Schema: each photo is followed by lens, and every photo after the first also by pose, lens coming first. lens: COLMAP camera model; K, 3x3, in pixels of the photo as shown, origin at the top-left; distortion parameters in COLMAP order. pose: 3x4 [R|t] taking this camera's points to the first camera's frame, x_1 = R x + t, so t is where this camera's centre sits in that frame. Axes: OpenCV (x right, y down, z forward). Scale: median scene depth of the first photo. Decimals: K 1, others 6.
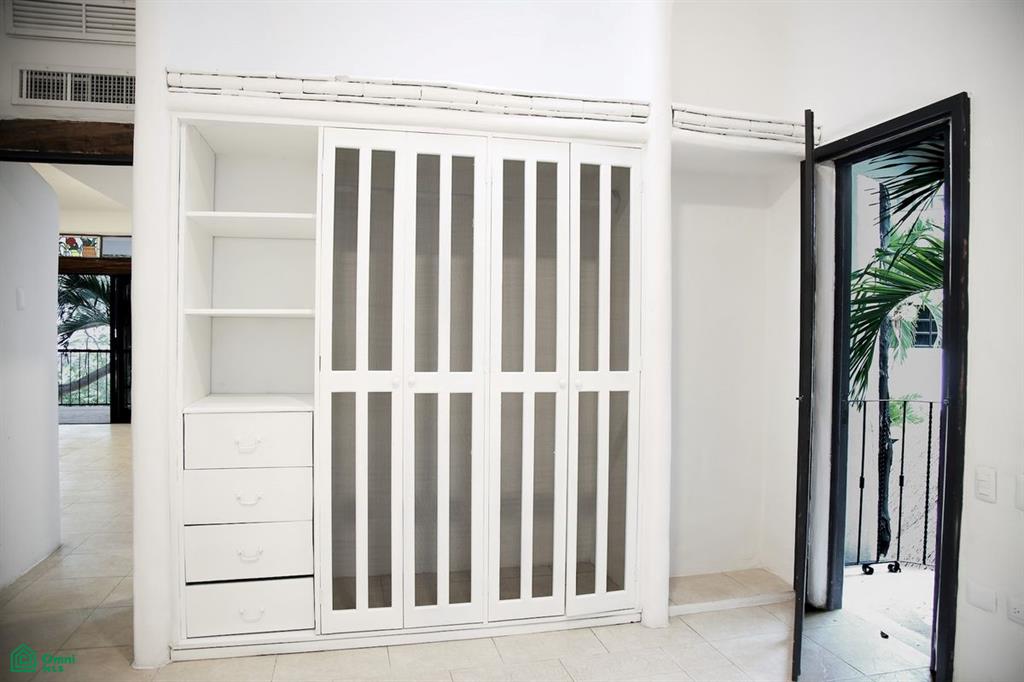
lens RADIAL K [[767.1, 0, 512.0], [0, 767.1, 341.0], [0, 0, 1]] dist [-0.118672, -0.001136]
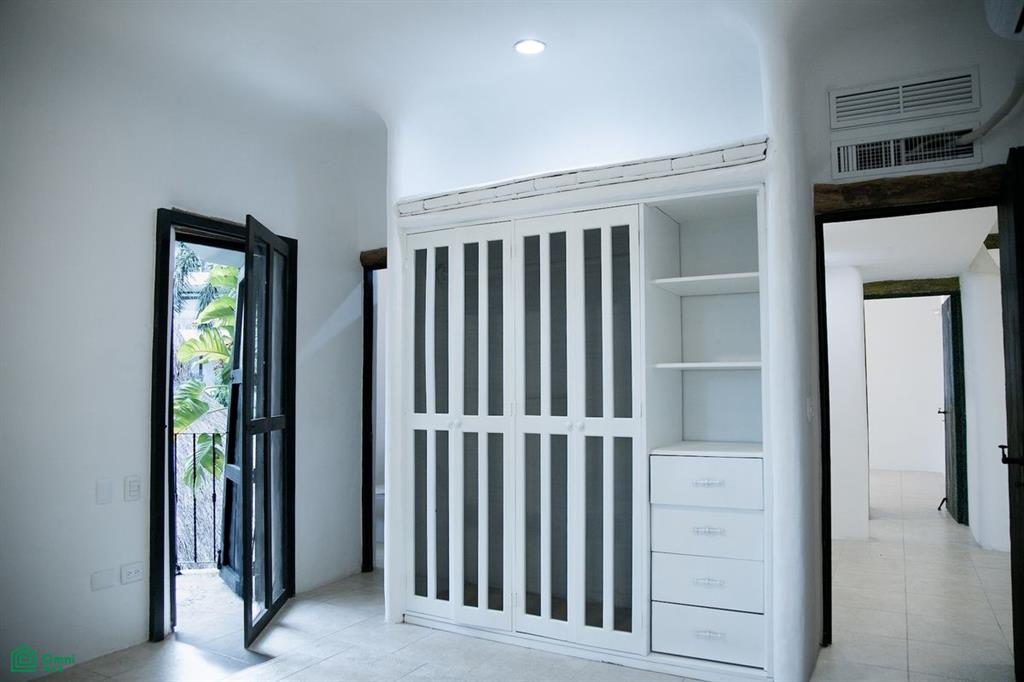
lens RADIAL K [[710.8, 0, 513.6], [0, 710.8, 356.7], [0, 0, 1]] dist [-0.006785, -0.001982]
pose [[0.741668, -0.040151, -0.669565, 0.702705], [0.007548, 0.998643, -0.051523, 0.004903], [0.670725, 0.033158, 0.740965, 0.172536]]
